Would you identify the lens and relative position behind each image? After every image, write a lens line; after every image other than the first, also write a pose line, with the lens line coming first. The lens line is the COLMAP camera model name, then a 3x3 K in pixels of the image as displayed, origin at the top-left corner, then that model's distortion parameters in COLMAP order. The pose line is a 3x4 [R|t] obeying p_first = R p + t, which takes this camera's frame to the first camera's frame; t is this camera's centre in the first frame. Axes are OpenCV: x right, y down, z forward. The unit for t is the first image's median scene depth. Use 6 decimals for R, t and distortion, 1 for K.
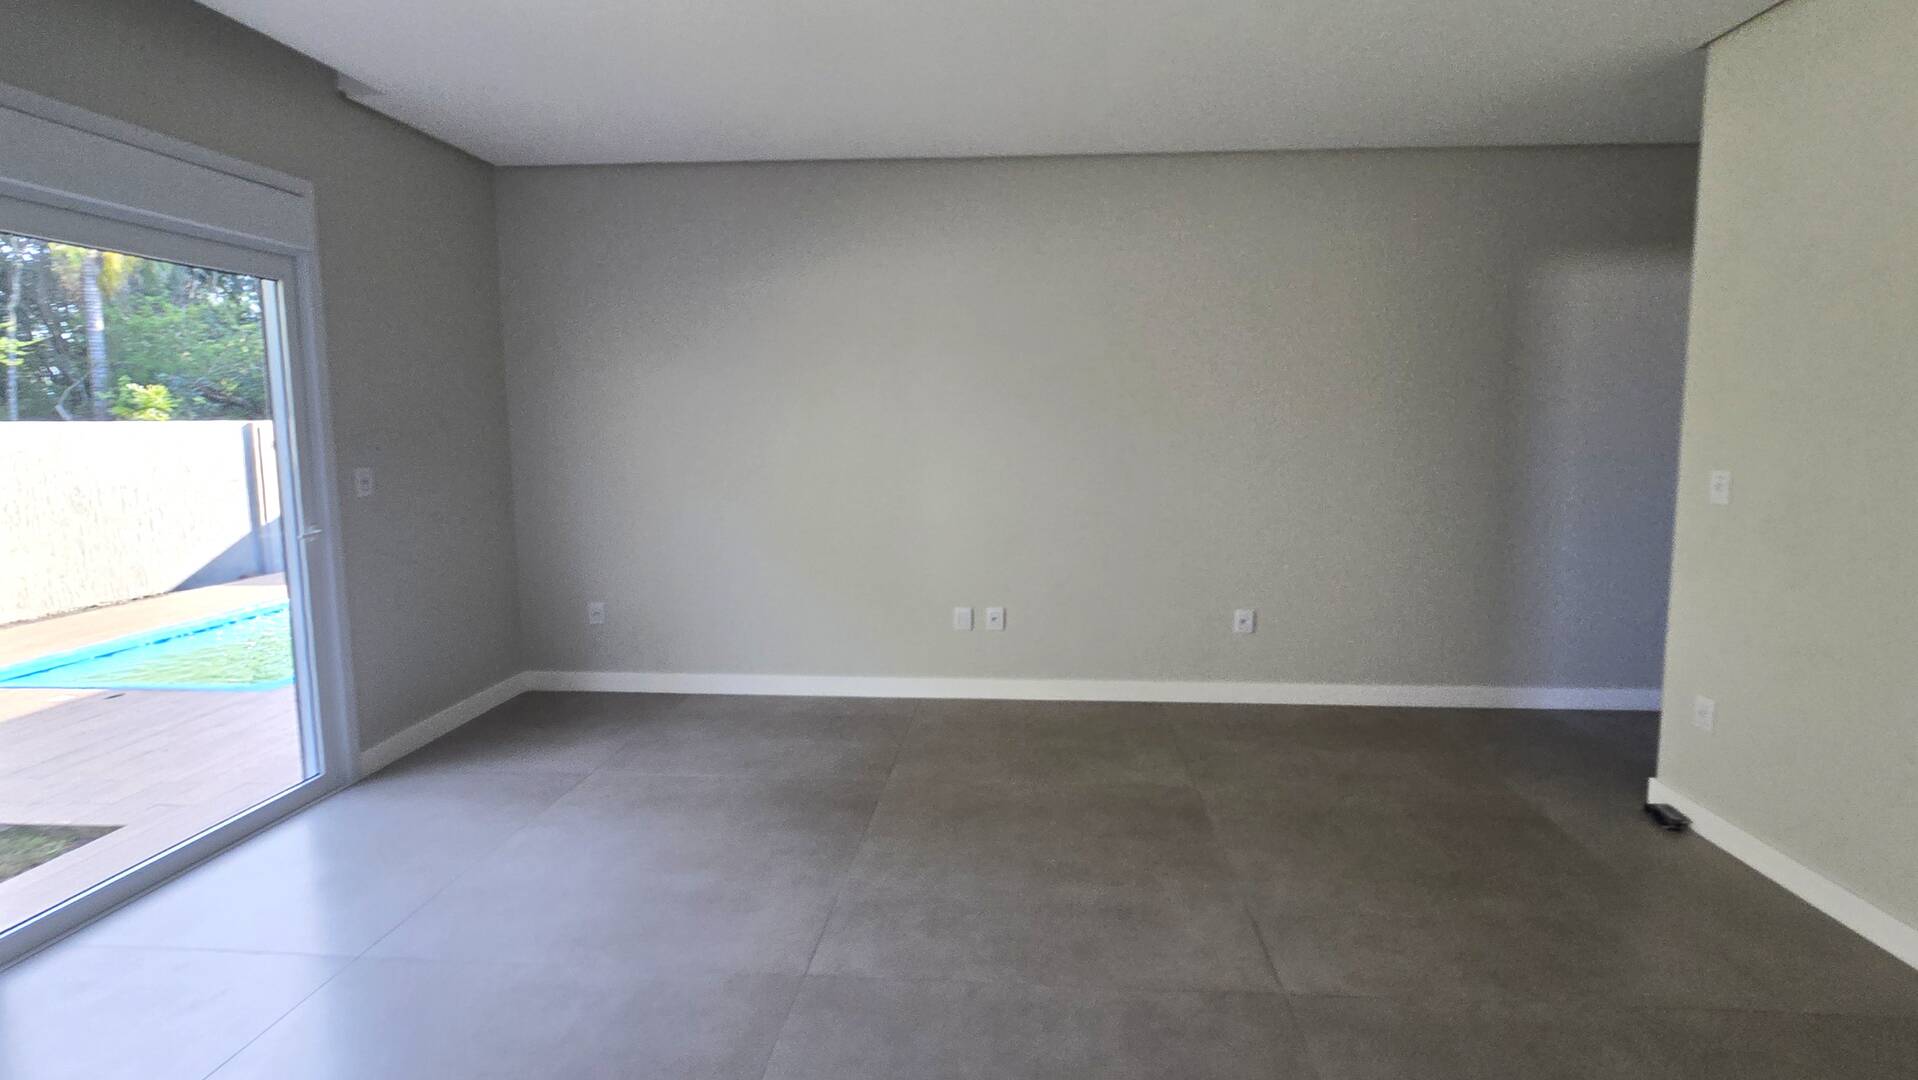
lens RADIAL K [[875.3, 0, 968.8], [0, 875.3, 532.0], [0, 0, 1]] dist [0.000603, 0.000715]
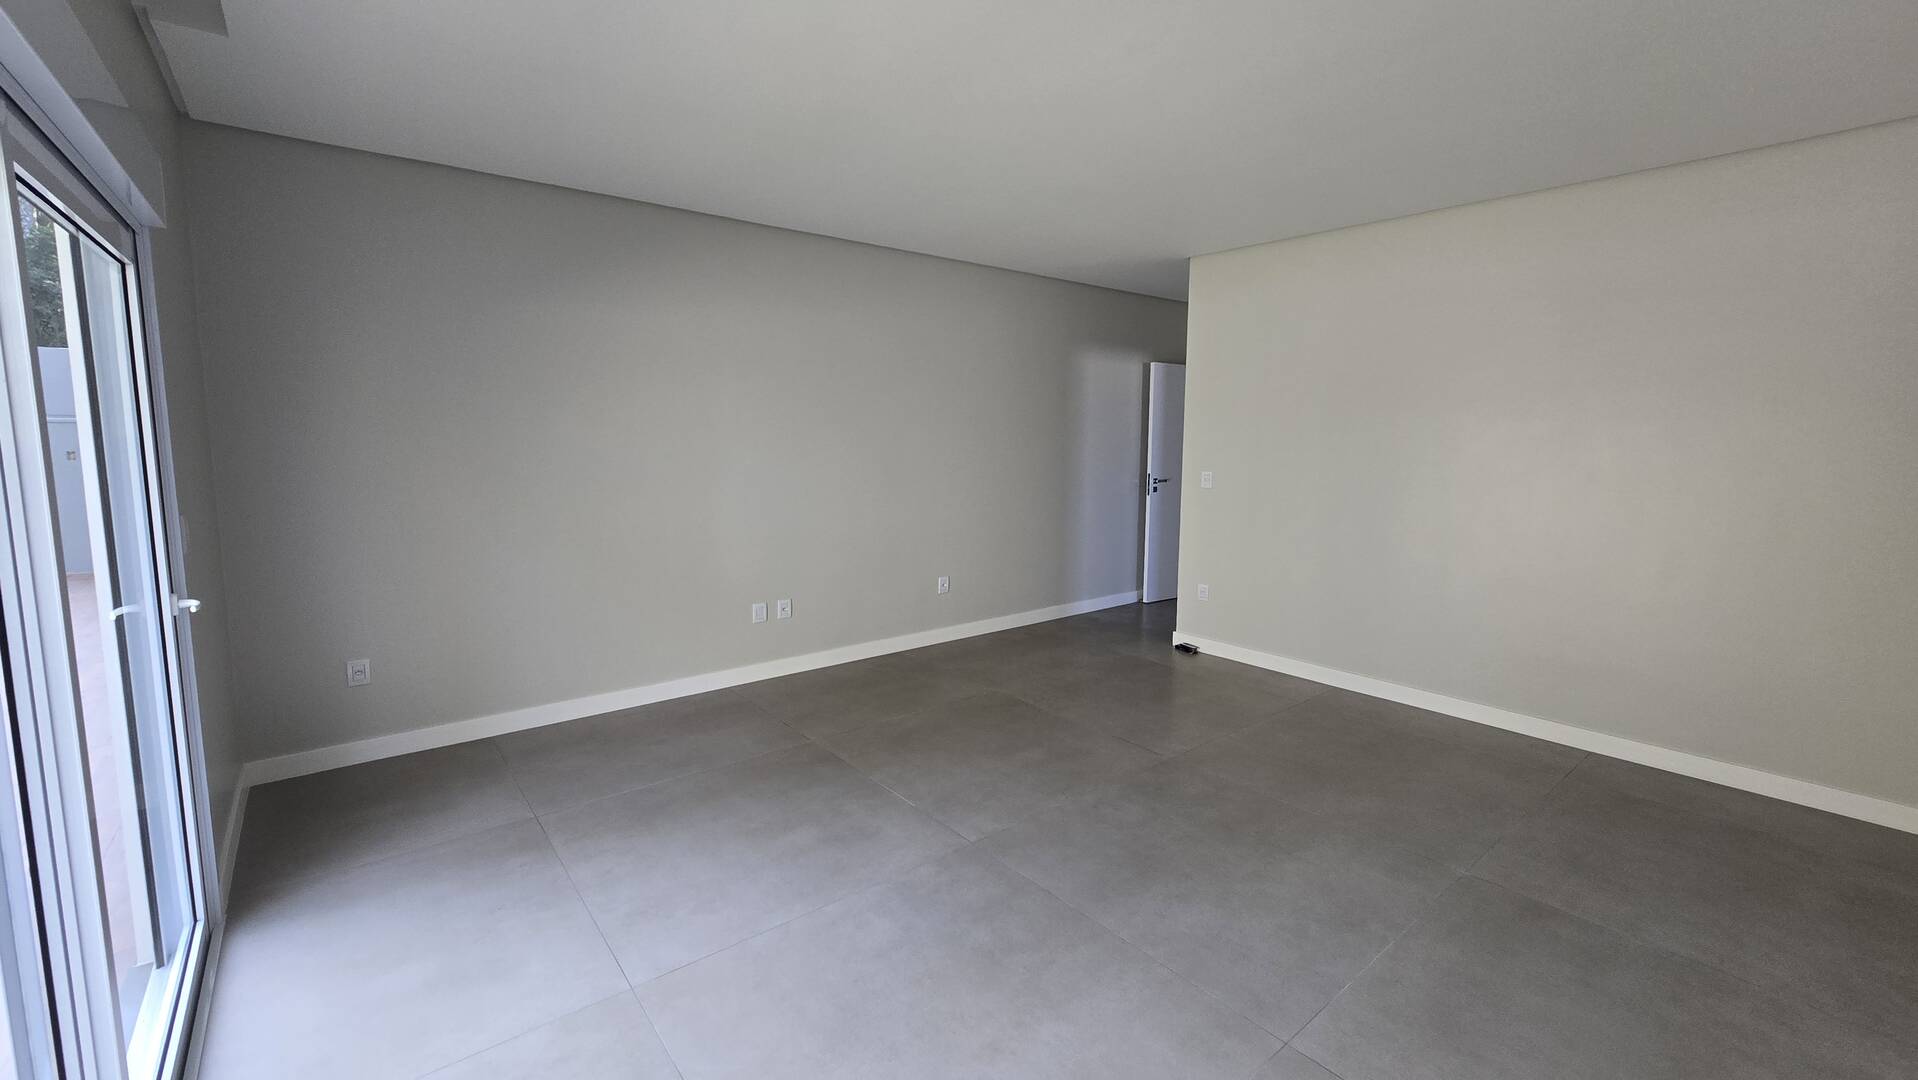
lens RADIAL K [[787.4, 0, 961.0], [0, 787.4, 525.1], [0, 0, 1]] dist [-0.004856, 0.000614]
pose [[0.729672, -0.072022, 0.679994, -0.590965], [0.090554, 0.995857, 0.008306, -0.002575], [-0.677775, 0.055515, 0.733171, 0.045050]]
